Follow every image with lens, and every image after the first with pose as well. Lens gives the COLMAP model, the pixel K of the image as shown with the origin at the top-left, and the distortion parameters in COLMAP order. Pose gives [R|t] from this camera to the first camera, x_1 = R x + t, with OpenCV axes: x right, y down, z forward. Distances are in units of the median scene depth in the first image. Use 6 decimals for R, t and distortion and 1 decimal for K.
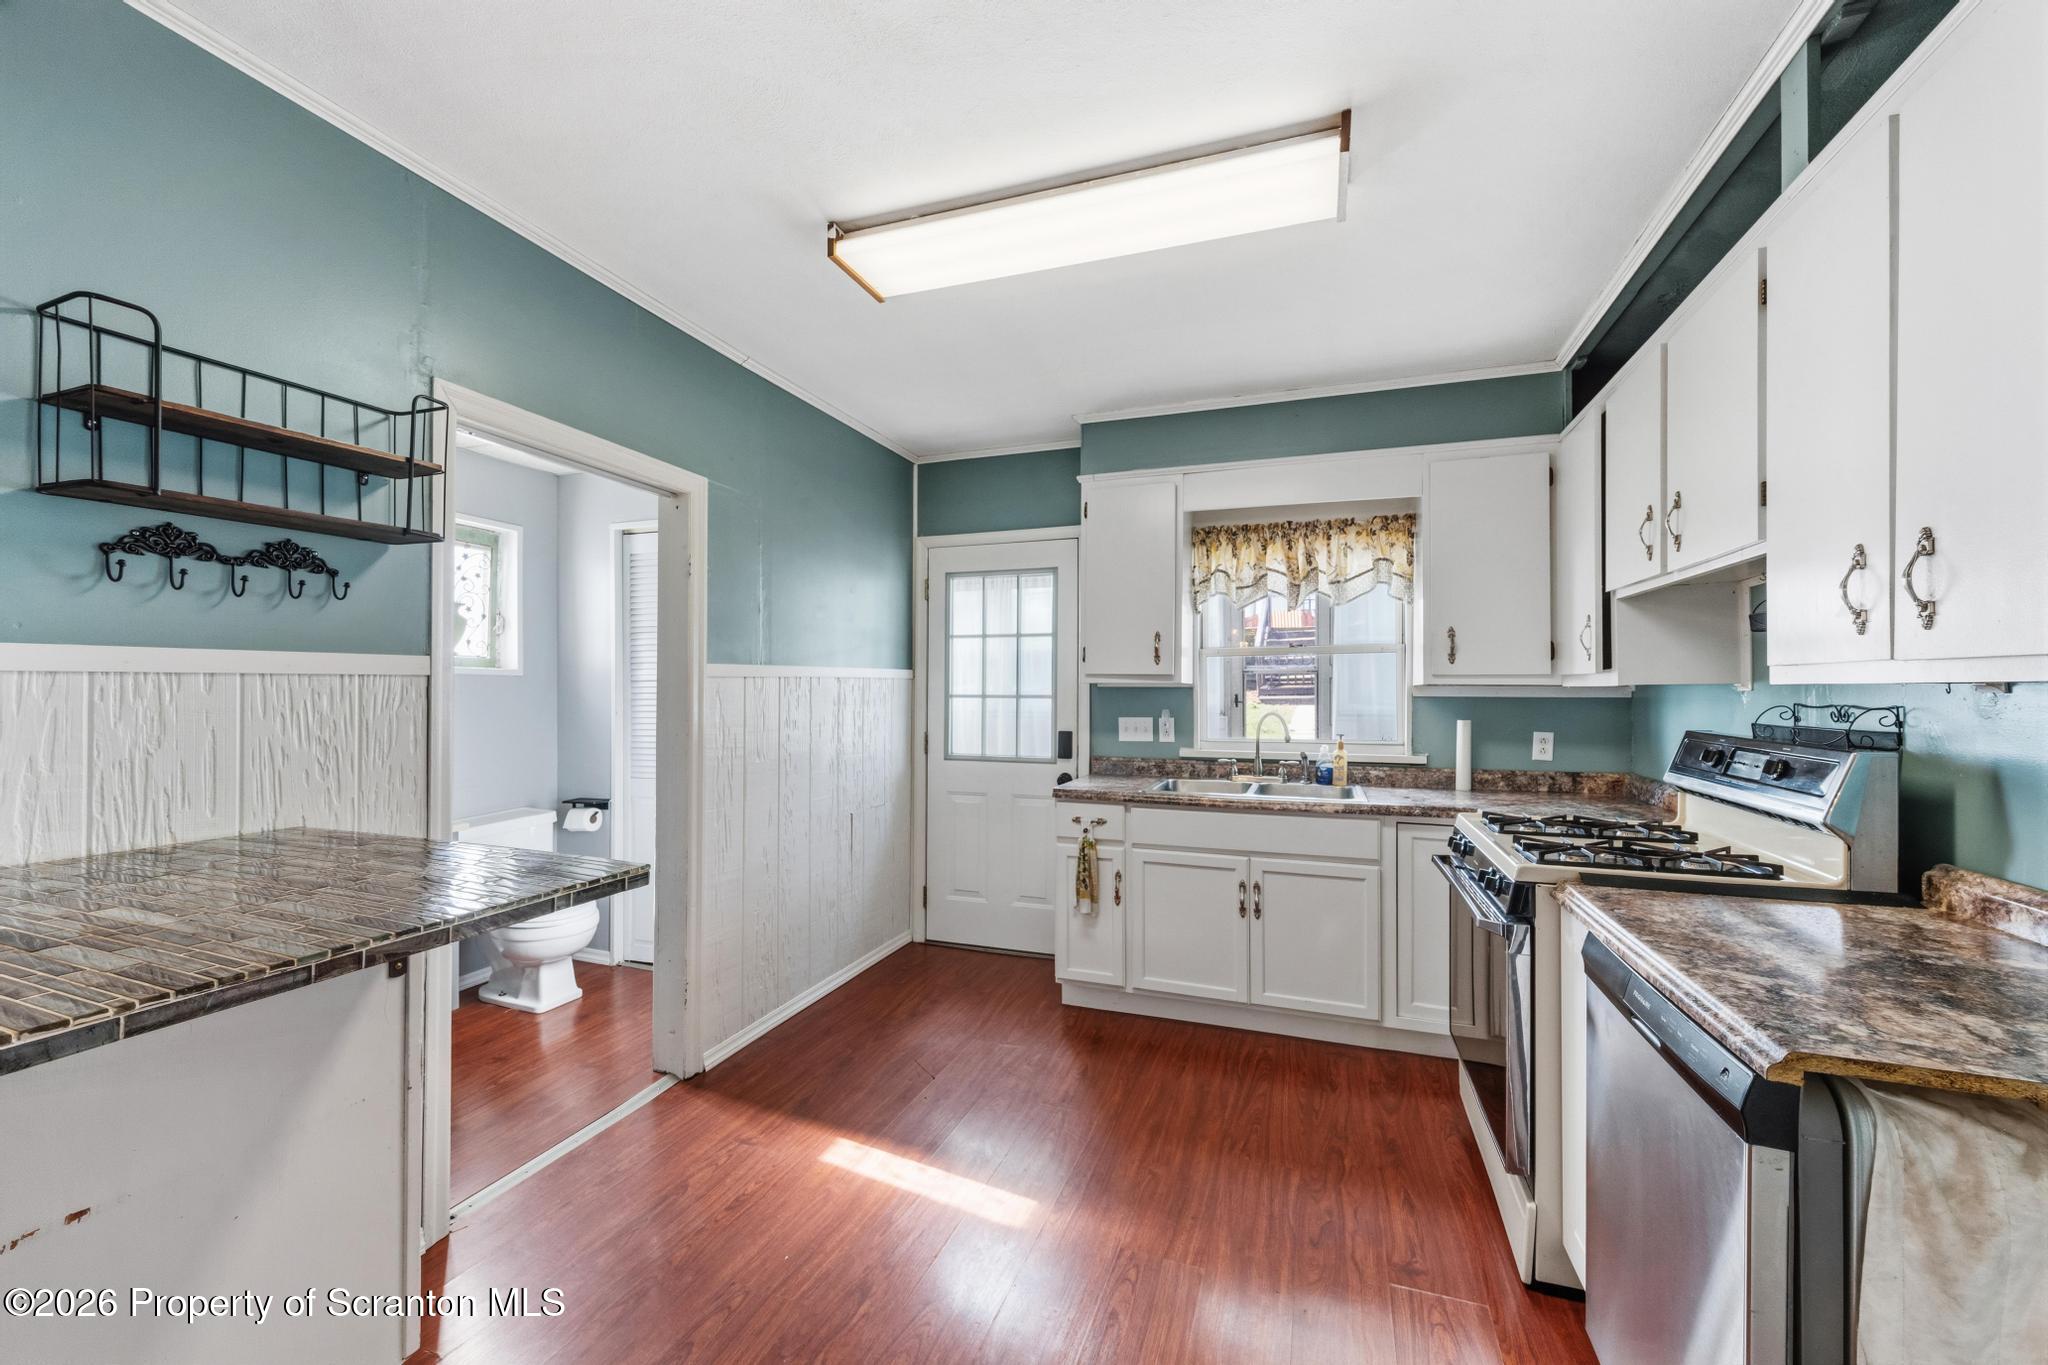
lens RADIAL K [[799.2, 0, 1027.3], [0, 799.2, 681.0], [0, 0, 1]] dist [0.000744, -0.000308]
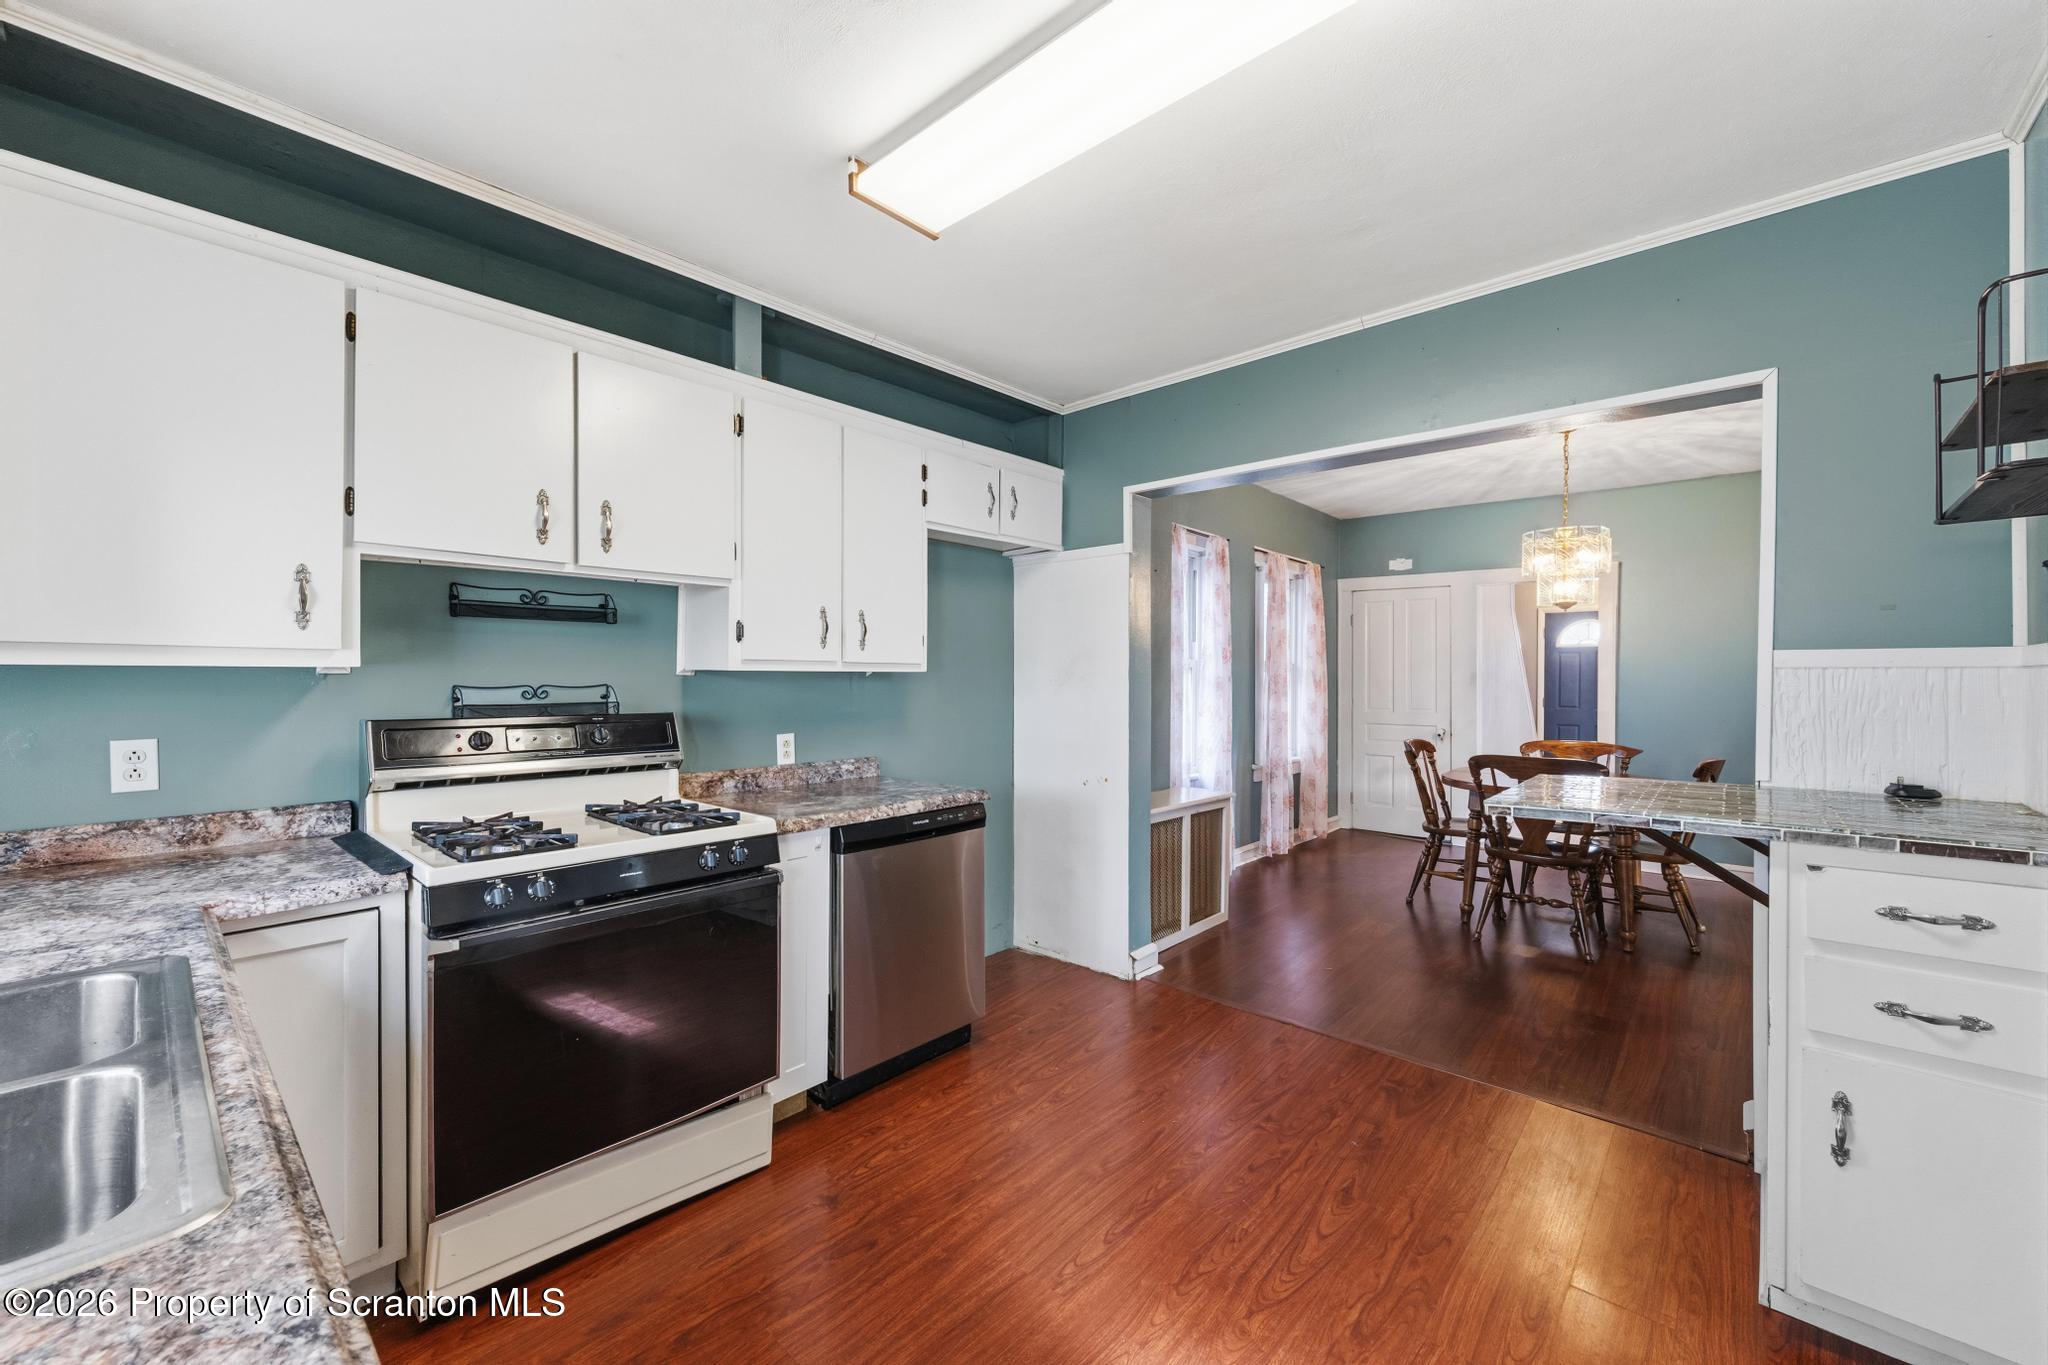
lens RADIAL K [[799.2, 0, 1027.3], [0, 799.2, 681.0], [0, 0, 1]] dist [0.000744, -0.000308]
pose [[-0.929729, -0.001926, 0.368240, -0.104057], [-0.004661, 0.999968, -0.006536, 0.016517], [-0.368216, -0.007793, -0.929708, 1.116482]]
